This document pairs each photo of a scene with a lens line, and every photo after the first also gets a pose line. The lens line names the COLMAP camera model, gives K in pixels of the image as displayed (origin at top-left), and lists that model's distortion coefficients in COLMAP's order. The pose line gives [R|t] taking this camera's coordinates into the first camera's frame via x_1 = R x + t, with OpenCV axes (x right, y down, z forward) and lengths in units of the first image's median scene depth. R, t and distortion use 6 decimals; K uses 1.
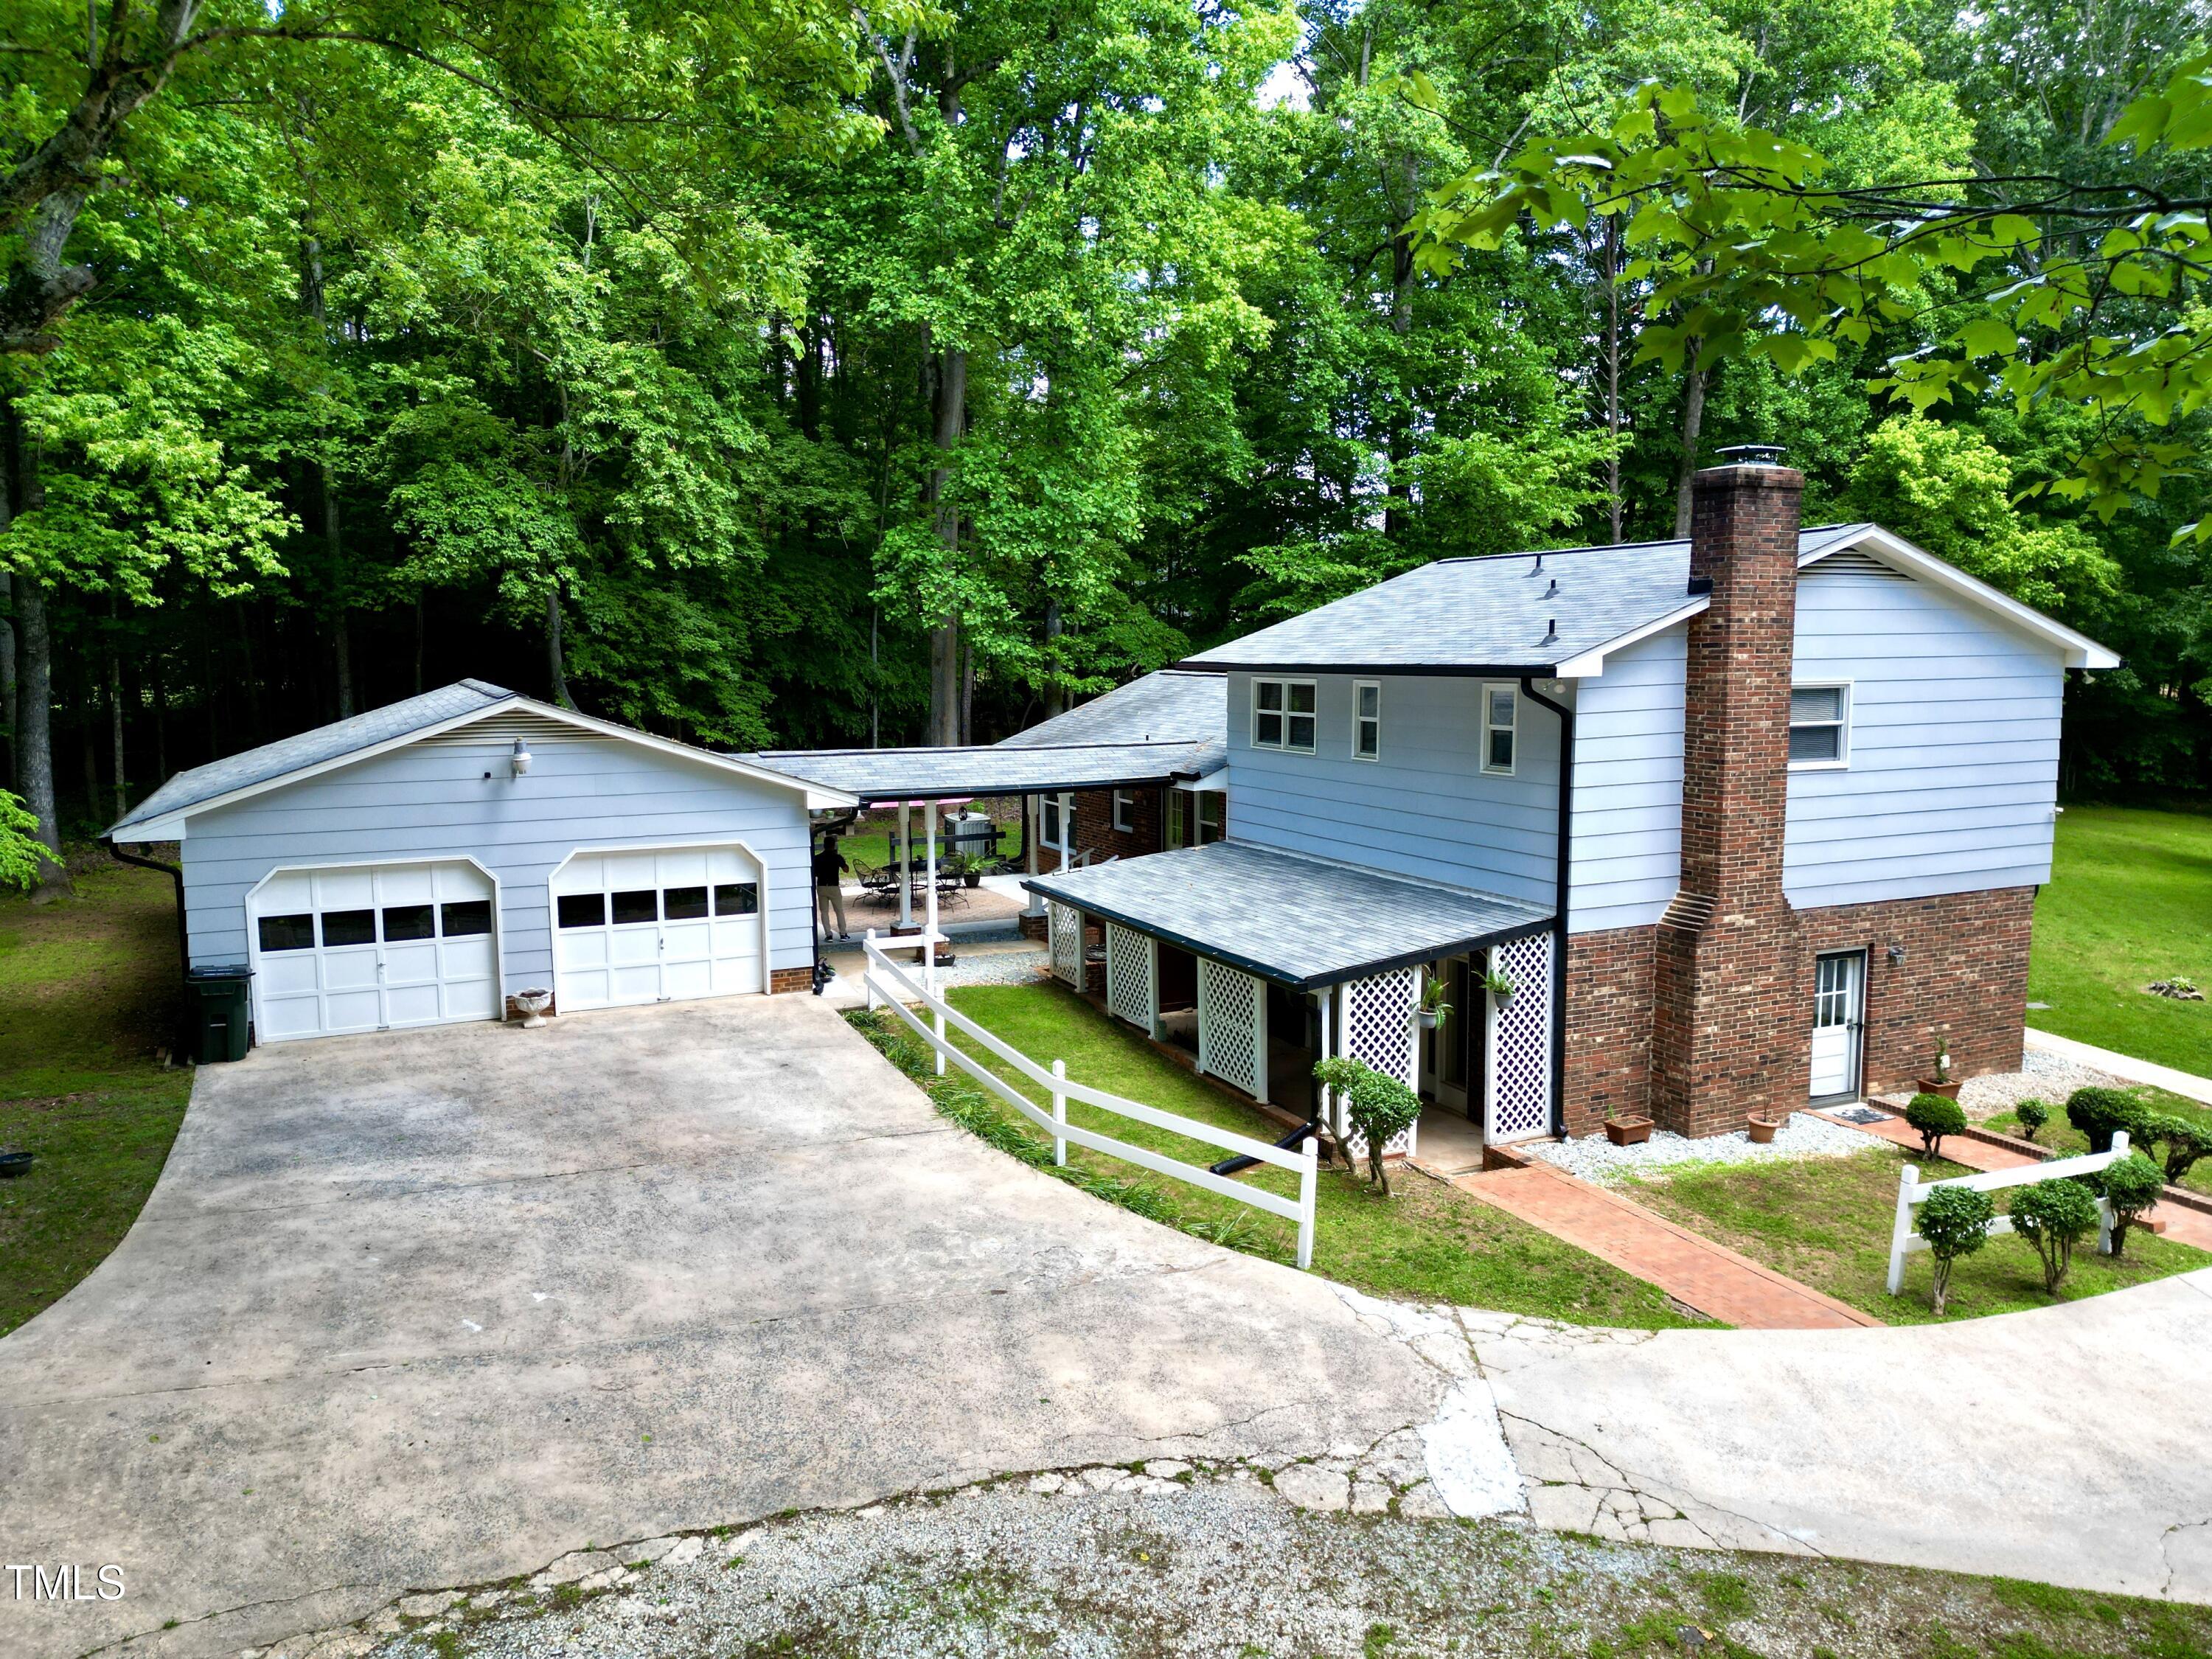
lens RADIAL K [[1571.2, 0, 1111.9], [0, 1571.2, 814.2], [0, 0, 1]] dist [0.033169, -0.024611]
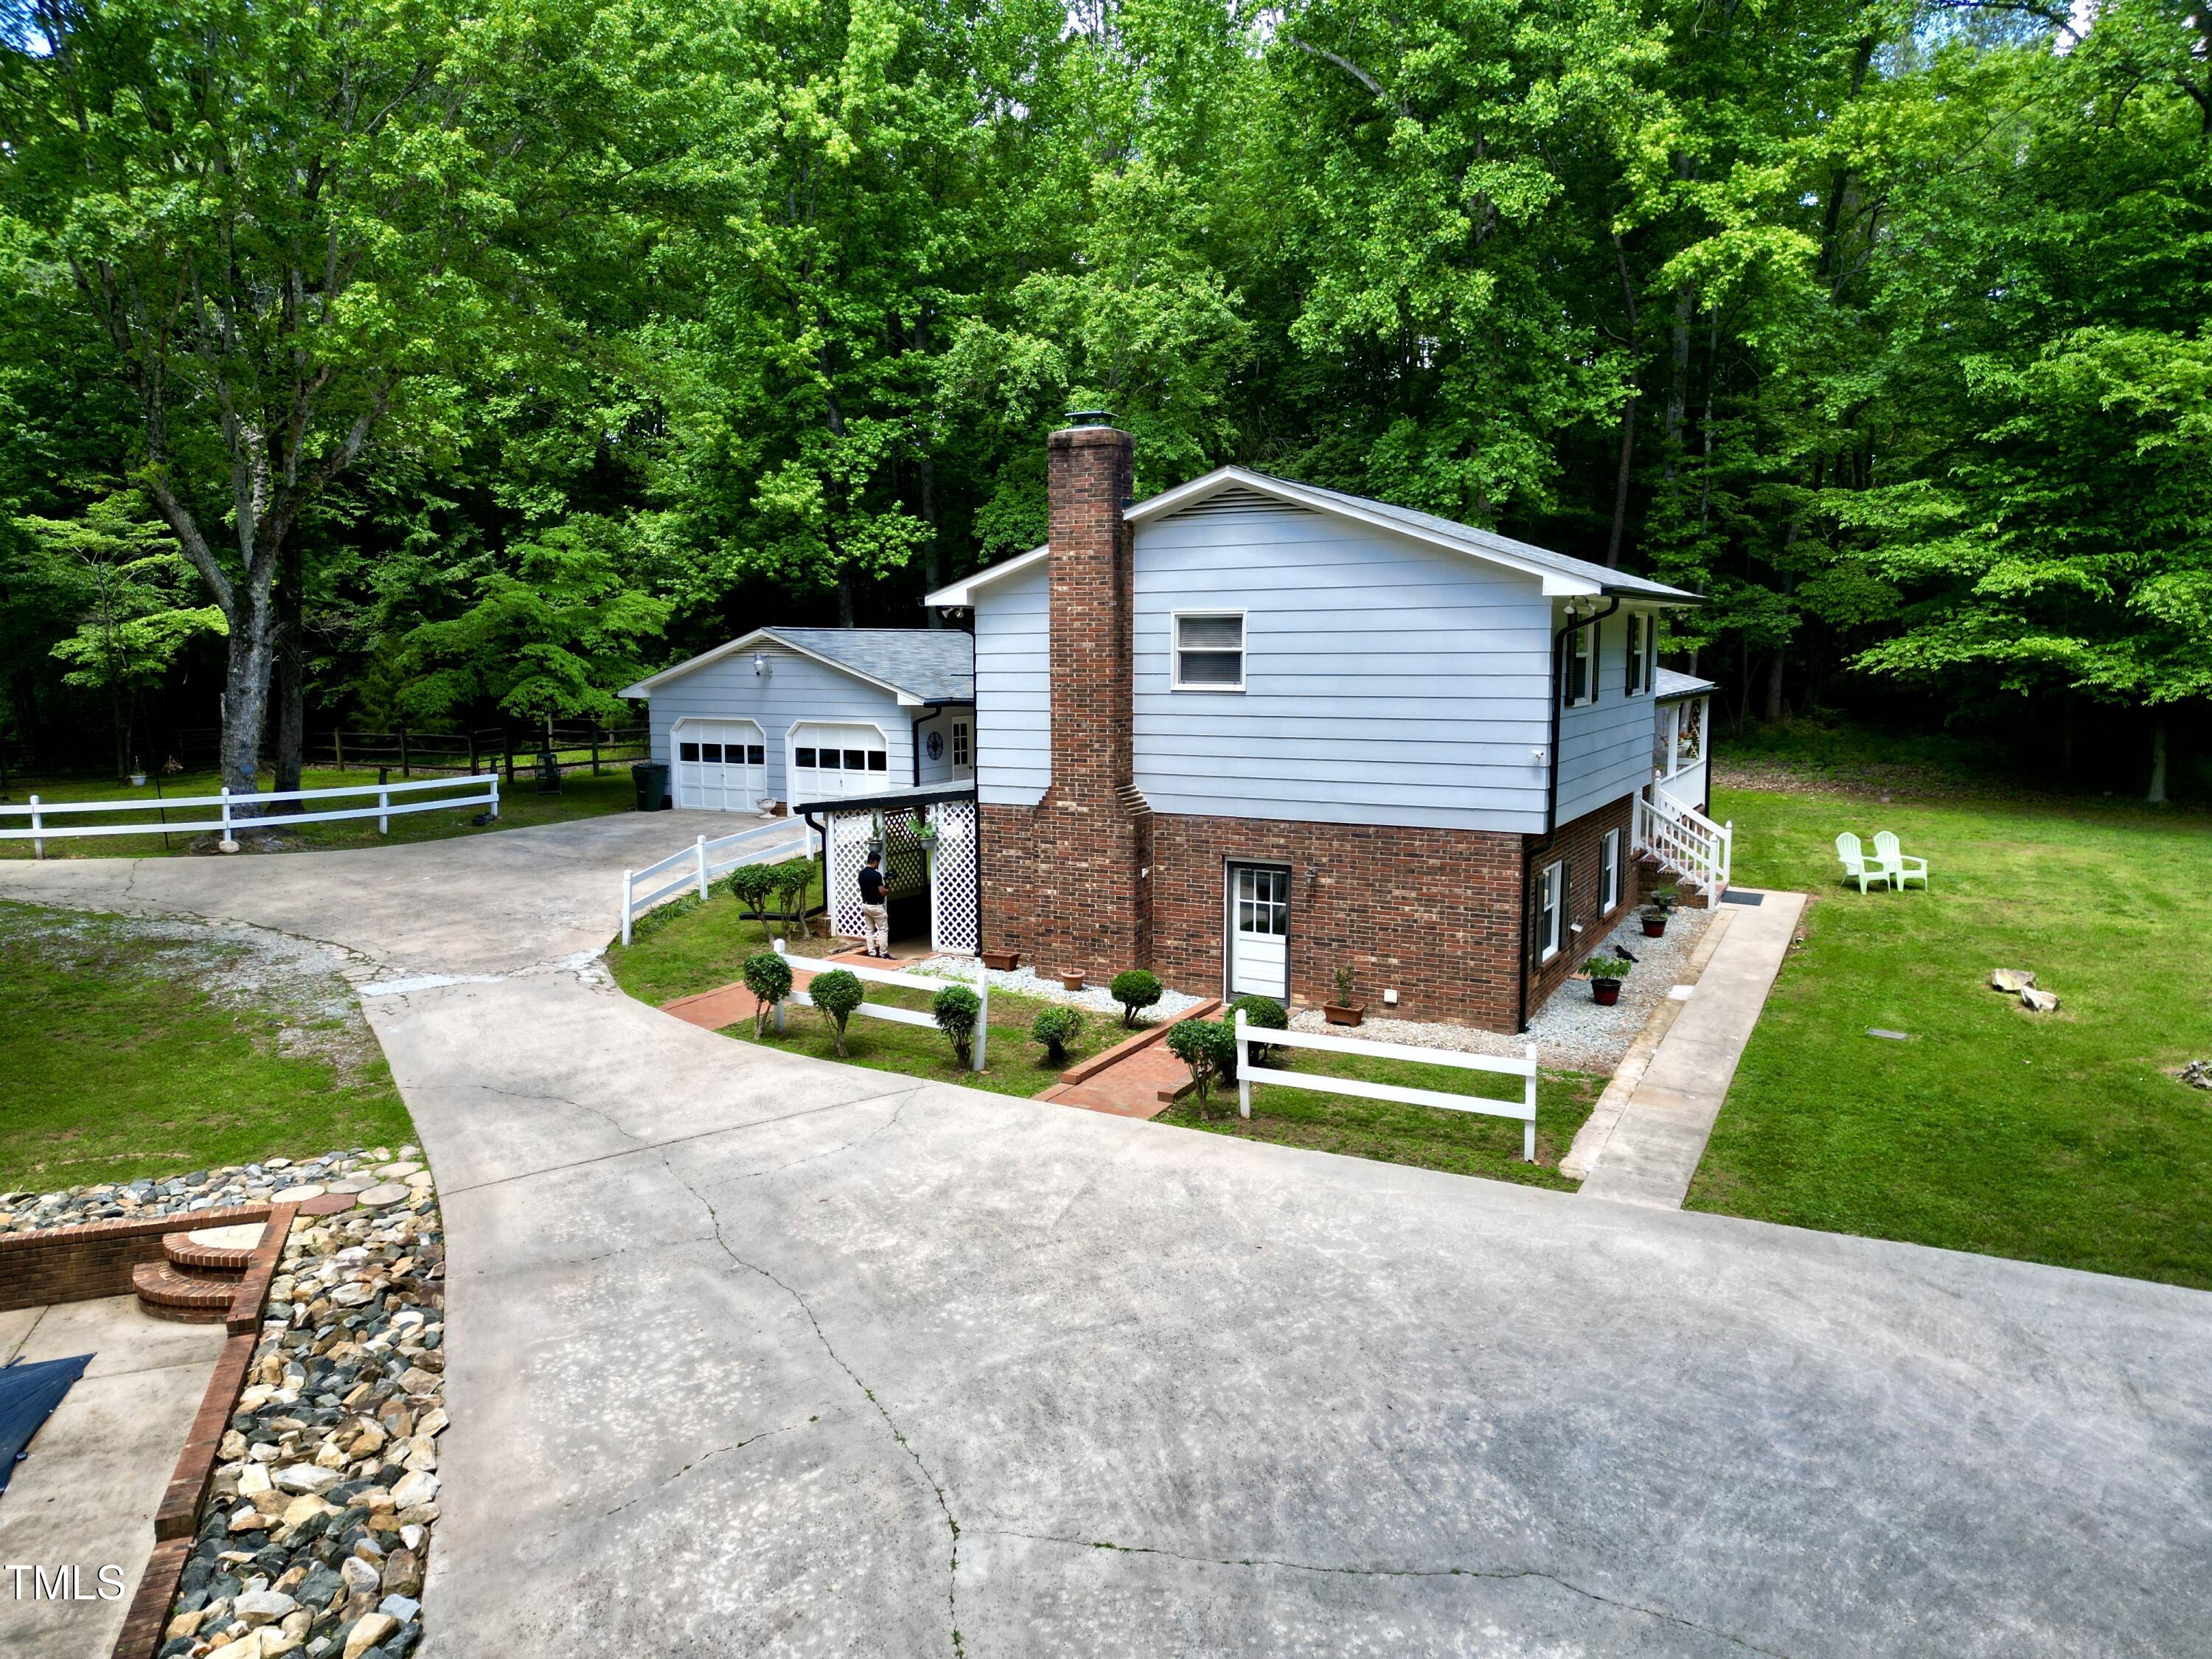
lens RADIAL K [[1571.2, 0, 1126.2], [0, 1571.2, 836.6], [0, 0, 1]] dist [0.033169, -0.024611]
pose [[0.585787, 0.102498, -0.803958, 1.306909], [-0.088184, 0.994142, 0.062491, 0.010178], [0.805653, 0.034290, 0.591394, 0.297846]]
